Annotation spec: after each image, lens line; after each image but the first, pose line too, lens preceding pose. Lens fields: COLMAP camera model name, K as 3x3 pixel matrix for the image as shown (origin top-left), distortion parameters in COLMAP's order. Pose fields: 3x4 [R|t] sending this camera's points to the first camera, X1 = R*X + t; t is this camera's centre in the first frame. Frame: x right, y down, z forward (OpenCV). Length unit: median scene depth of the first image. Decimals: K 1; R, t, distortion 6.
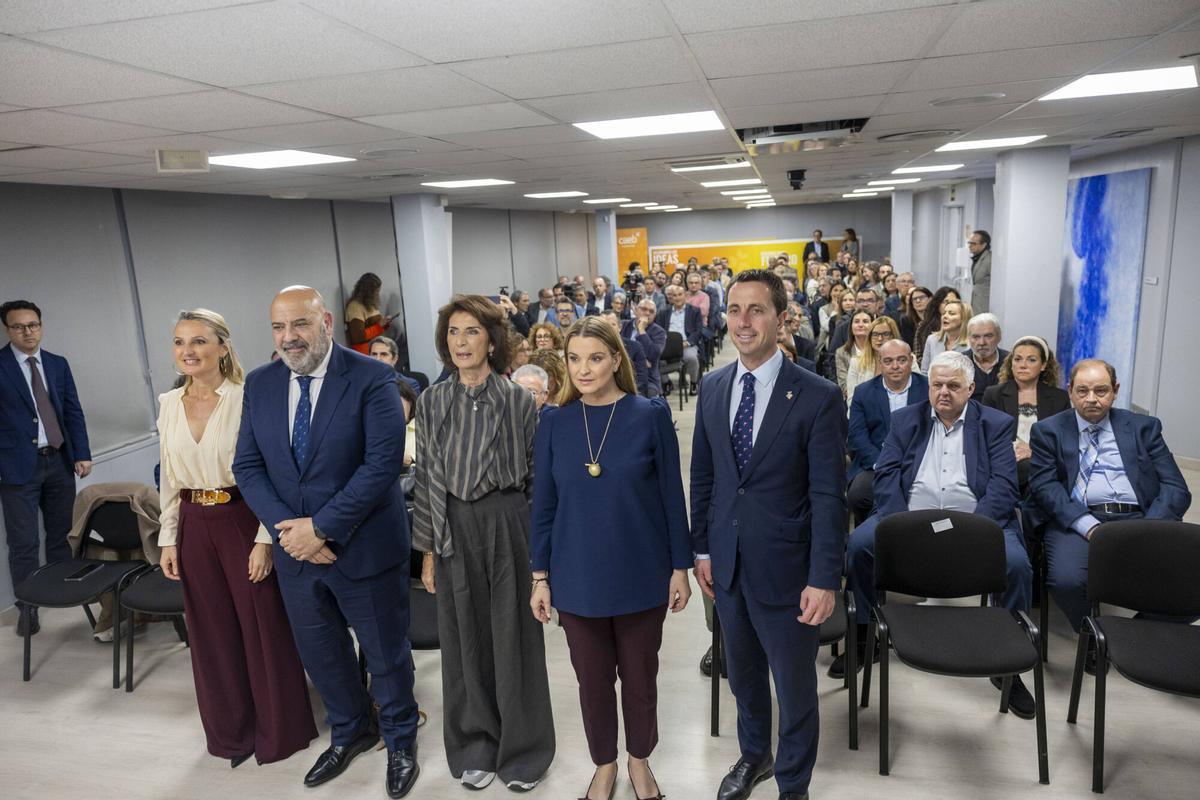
lens RADIAL K [[790.1, 0, 596.9], [0, 790.1, 403.4], [0, 0, 1]] dist [-0.005454, 0.005250]
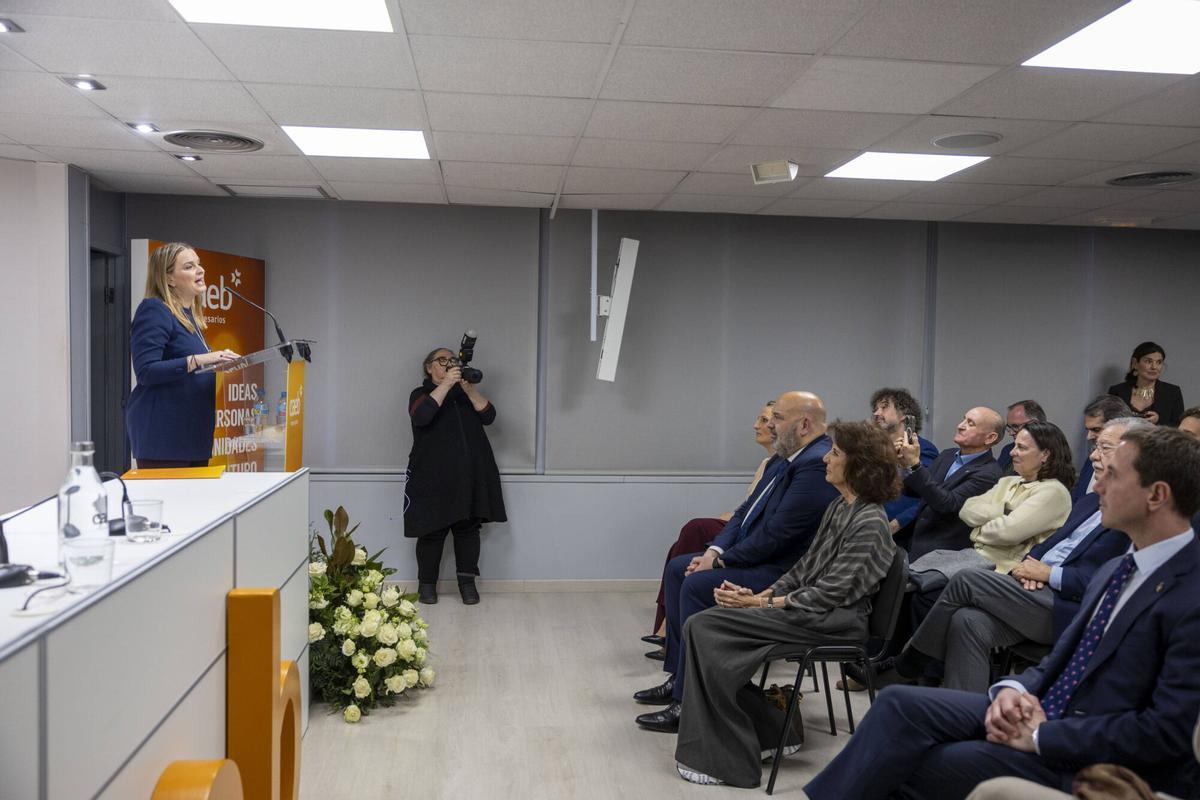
lens RADIAL K [[1009.8, 0, 603.8], [0, 1009.8, 404.5], [0, 0, 1]] dist [-0.012977, 0.016695]
pose [[0.333446, 0.095311, -0.937939, 0.740099], [-0.231225, 0.972758, 0.016647, 0.042140], [0.913974, 0.211324, 0.346400, 0.342835]]
